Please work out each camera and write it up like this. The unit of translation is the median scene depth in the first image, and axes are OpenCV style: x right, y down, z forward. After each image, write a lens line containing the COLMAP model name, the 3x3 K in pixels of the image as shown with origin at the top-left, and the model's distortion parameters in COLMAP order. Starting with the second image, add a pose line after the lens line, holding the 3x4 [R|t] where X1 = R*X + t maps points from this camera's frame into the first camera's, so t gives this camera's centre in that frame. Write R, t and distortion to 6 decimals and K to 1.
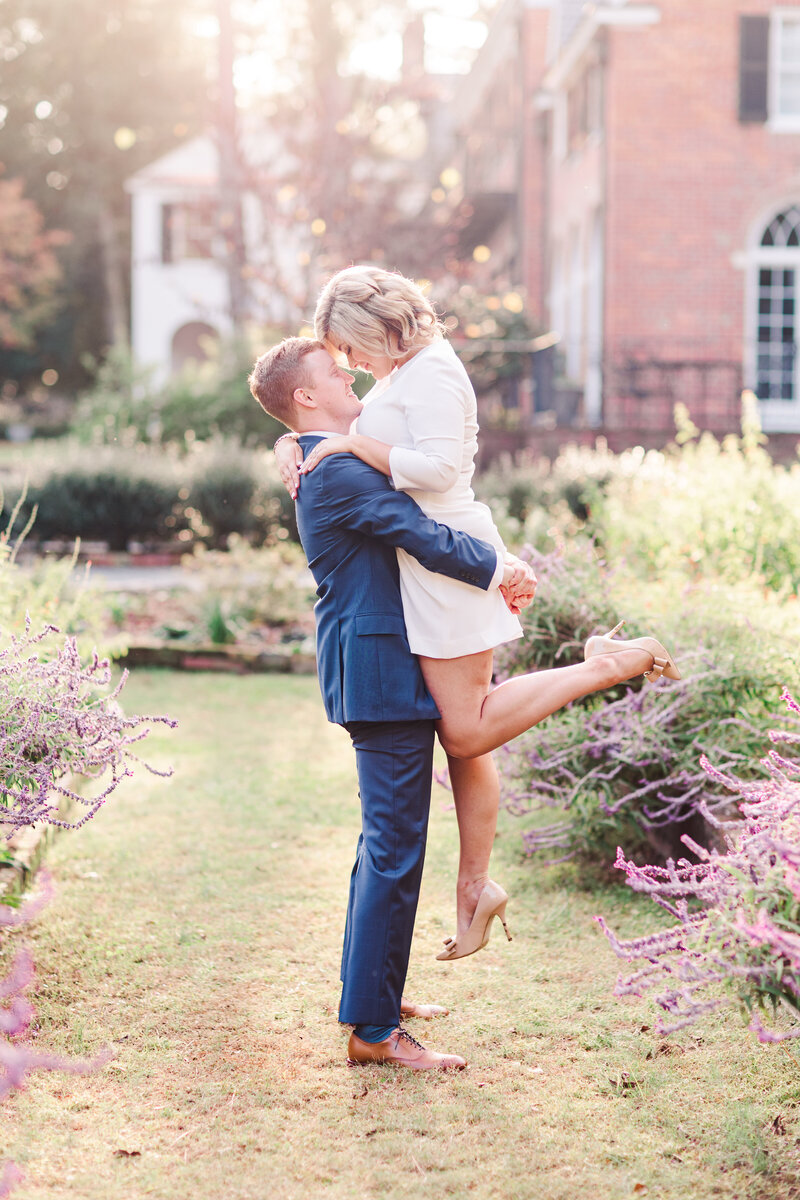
lens RADIAL K [[2916.2, 0, 400.0], [0, 2916.2, 600.0], [0, 0, 1]] dist [-0.030696, 1.098886]
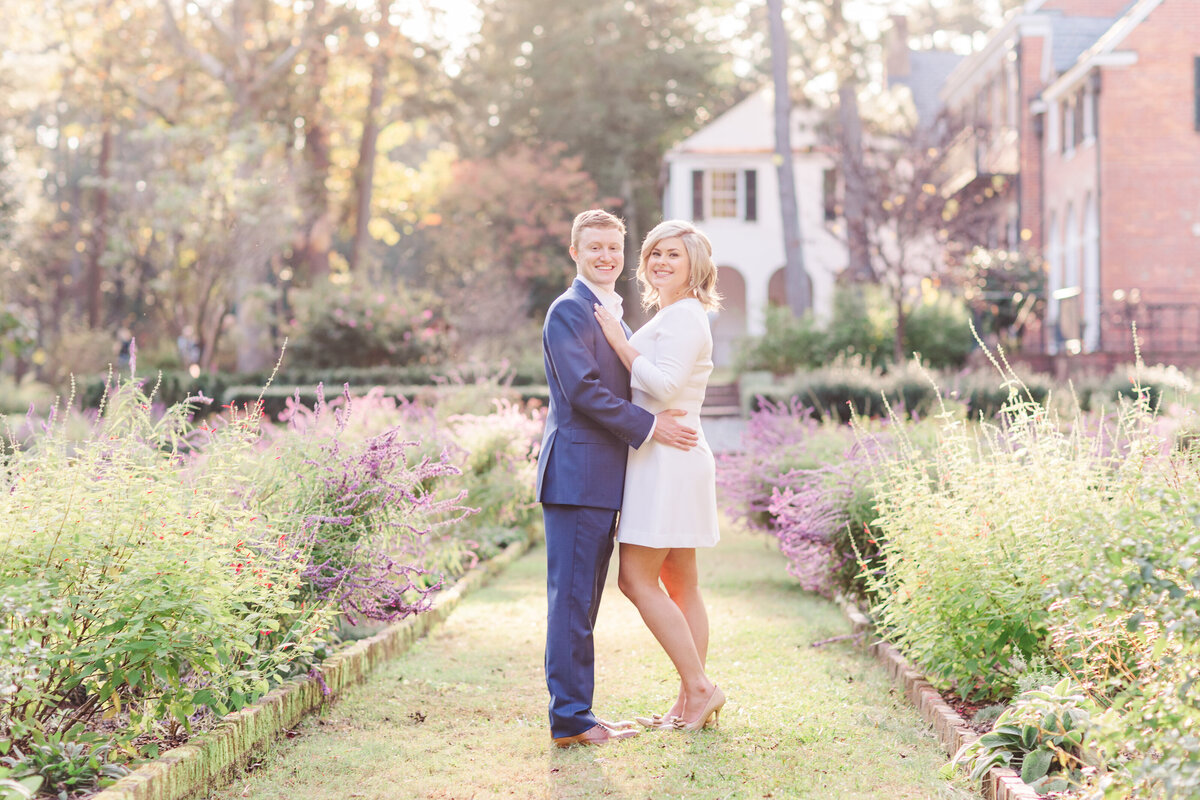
lens RADIAL K [[2916.2, 0, 600.0], [0, 2916.2, 400.0], [0, 0, 1]] dist [-0.030696, 1.098886]
pose [[0.997050, -0.018050, -0.074604, -0.064460], [0.014835, 0.998946, -0.043426, 0.020902], [0.075309, 0.042191, 0.996267, -0.398017]]
